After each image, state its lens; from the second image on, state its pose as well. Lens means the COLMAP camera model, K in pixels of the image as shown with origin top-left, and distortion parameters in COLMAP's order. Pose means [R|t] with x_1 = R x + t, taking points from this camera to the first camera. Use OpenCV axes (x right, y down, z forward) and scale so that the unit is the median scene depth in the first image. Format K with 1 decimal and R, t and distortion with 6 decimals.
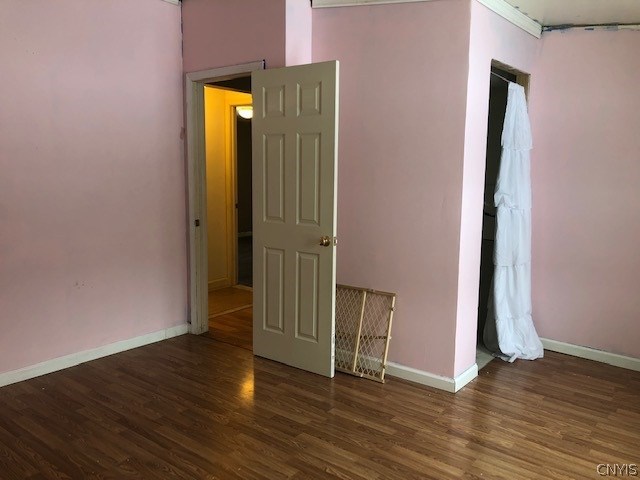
lens RADIAL K [[532.4, 0, 317.8], [0, 532.4, 238.4], [0, 0, 1]] dist [0.034029, 0.000186]
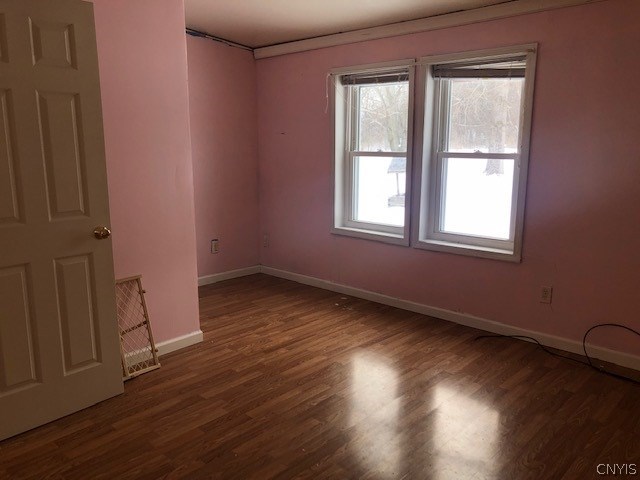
lens RADIAL K [[532.4, 0, 317.8], [0, 532.4, 238.4], [0, 0, 1]] dist [0.034029, 0.000186]
pose [[0.072825, -0.200371, 0.977010, -0.809209], [0.139378, 0.972043, 0.188963, -0.101187], [-0.987558, 0.122412, 0.098716, 0.653802]]
